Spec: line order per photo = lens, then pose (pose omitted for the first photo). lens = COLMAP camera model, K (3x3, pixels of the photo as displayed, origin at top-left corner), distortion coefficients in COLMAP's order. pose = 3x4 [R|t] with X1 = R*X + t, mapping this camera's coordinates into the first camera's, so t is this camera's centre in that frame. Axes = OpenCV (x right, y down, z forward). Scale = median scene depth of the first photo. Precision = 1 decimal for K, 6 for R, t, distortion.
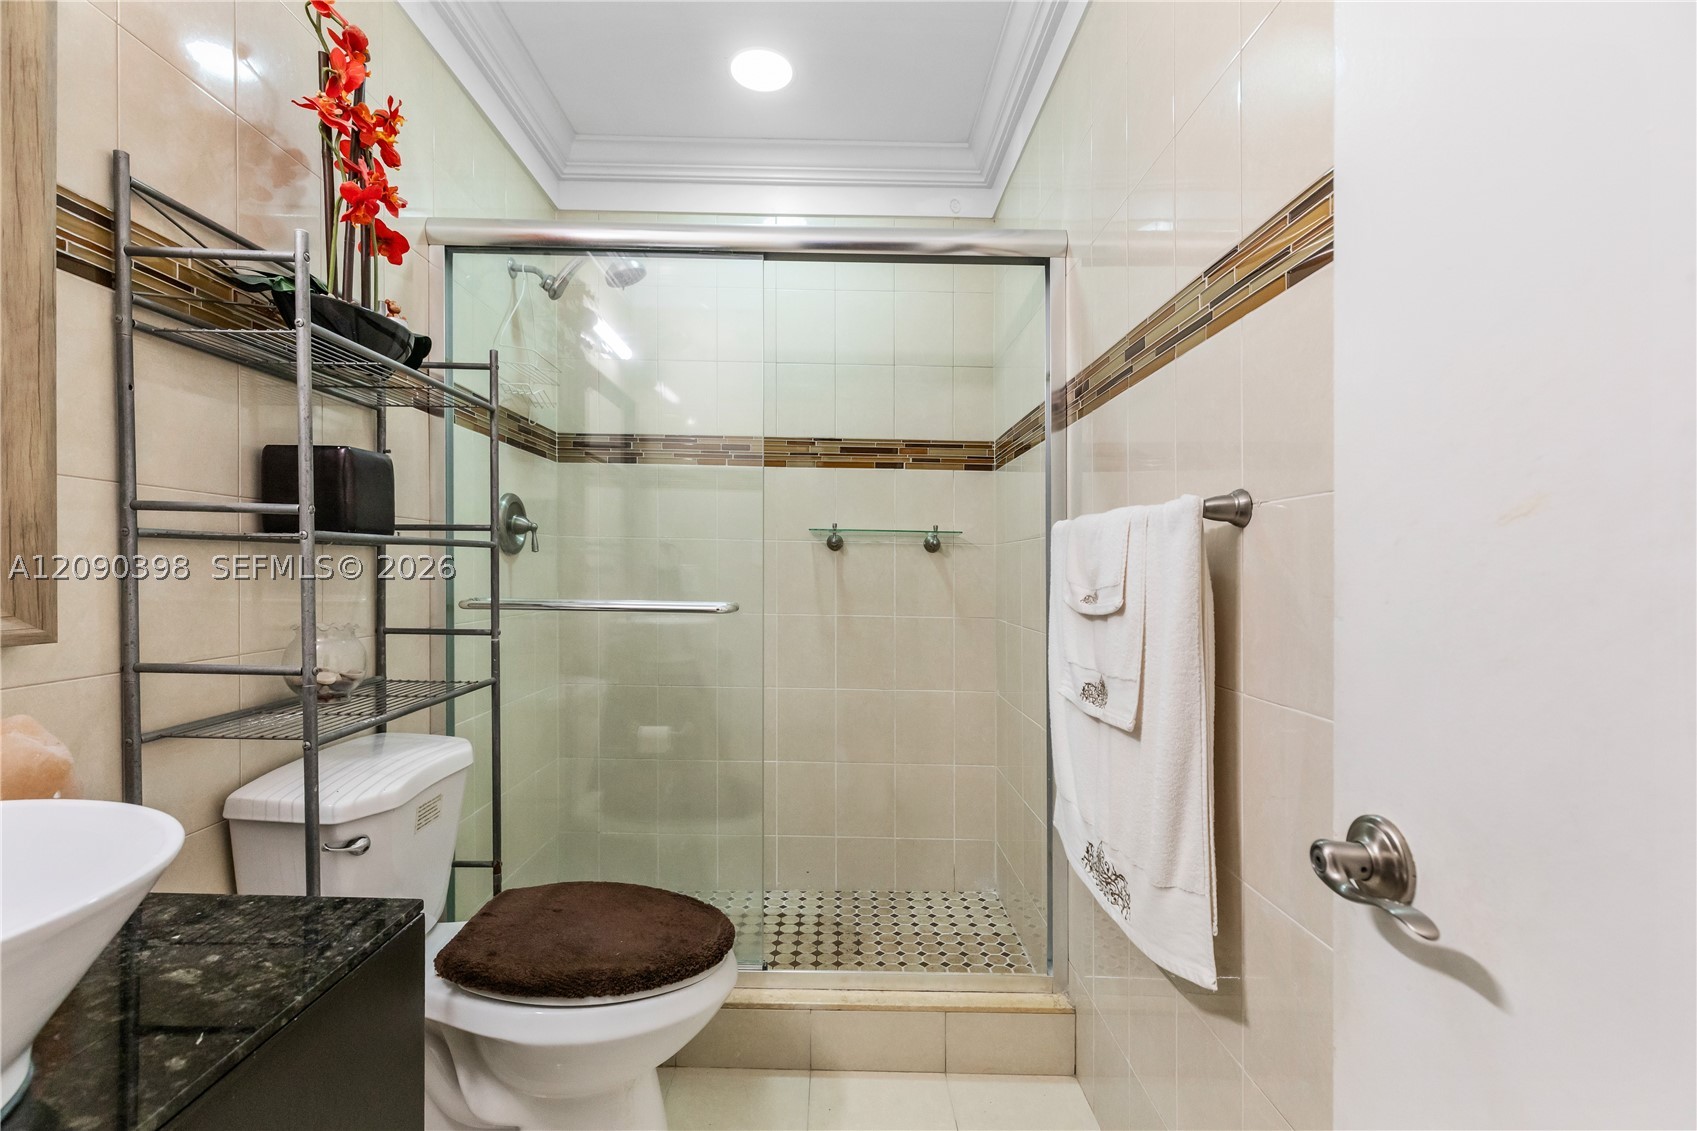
lens RADIAL K [[764.4, 0, 843.7], [0, 764.4, 565.2], [0, 0, 1]] dist [0.005509, -0.001838]
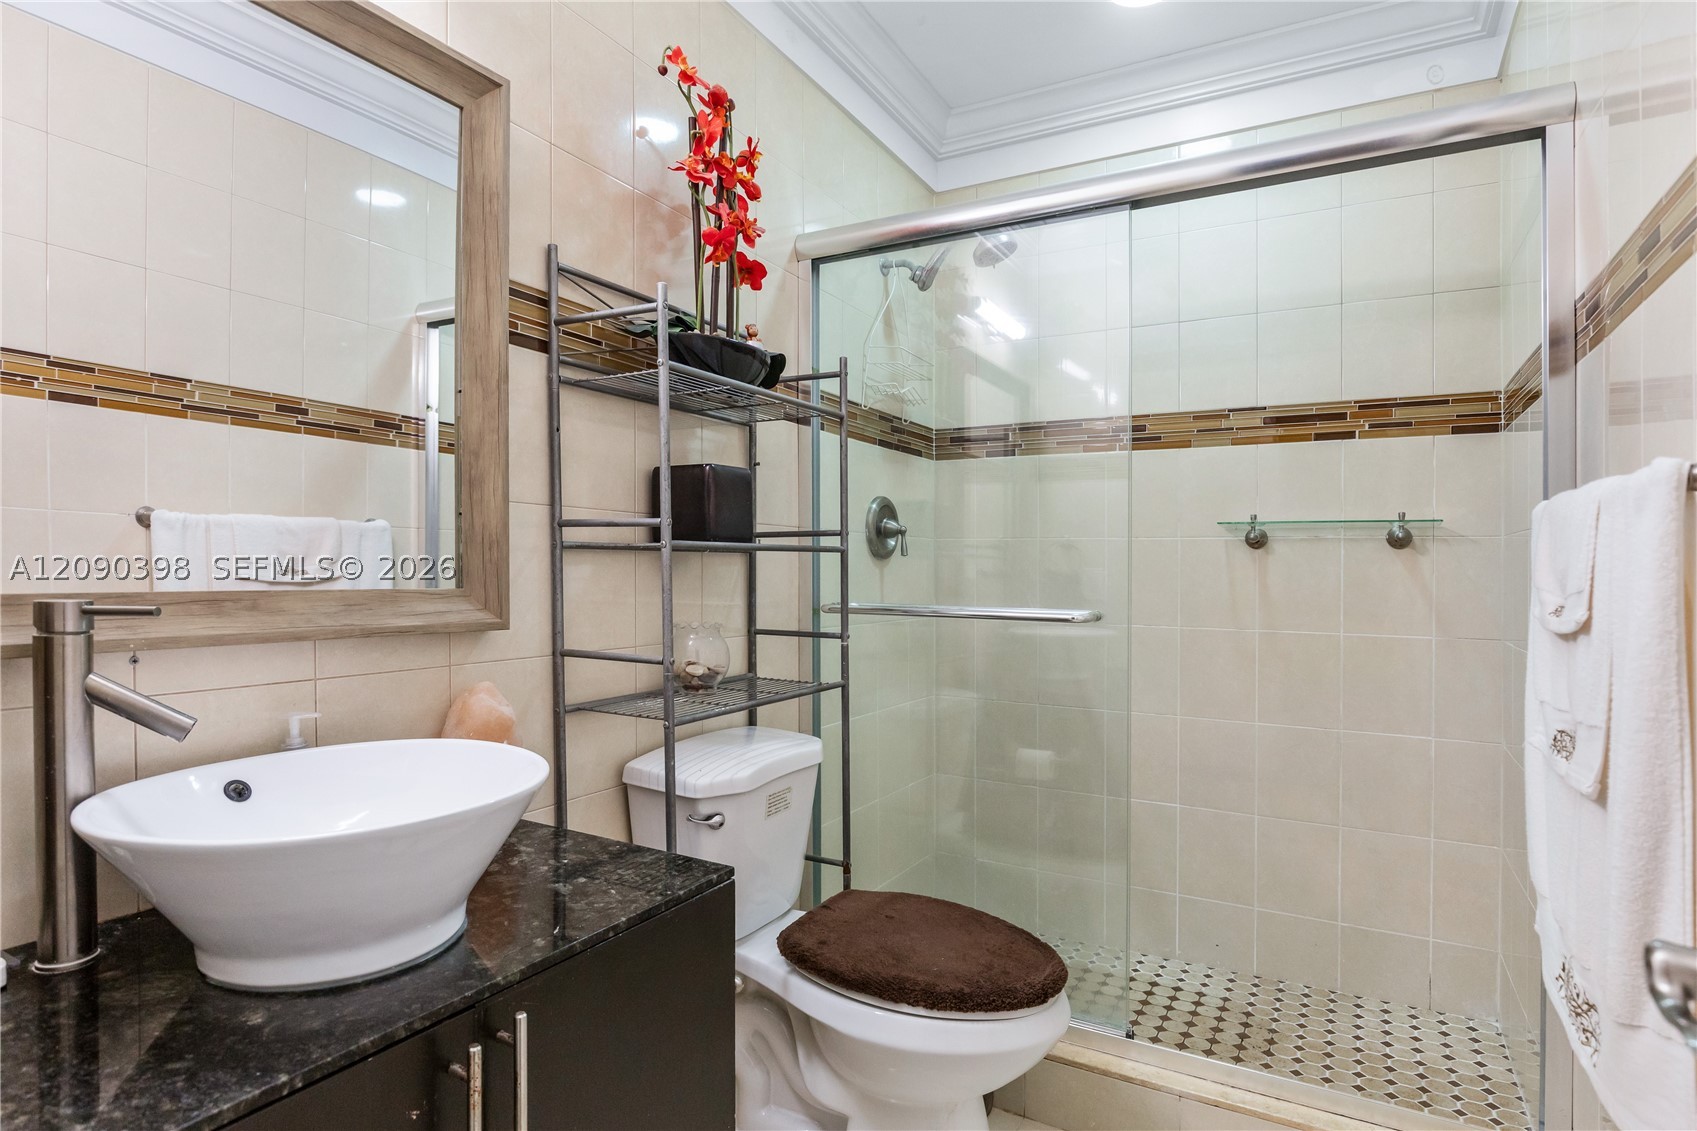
lens RADIAL K [[903.2, 0, 851.2], [0, 903.2, 570.7], [0, 0, 1]] dist [-0.011035, 0.000421]
pose [[0.871729, -0.006577, -0.489945, 0.146078], [0.006999, 0.999975, -0.000971, 0.002965], [0.489939, -0.002582, 0.871753, -0.038218]]
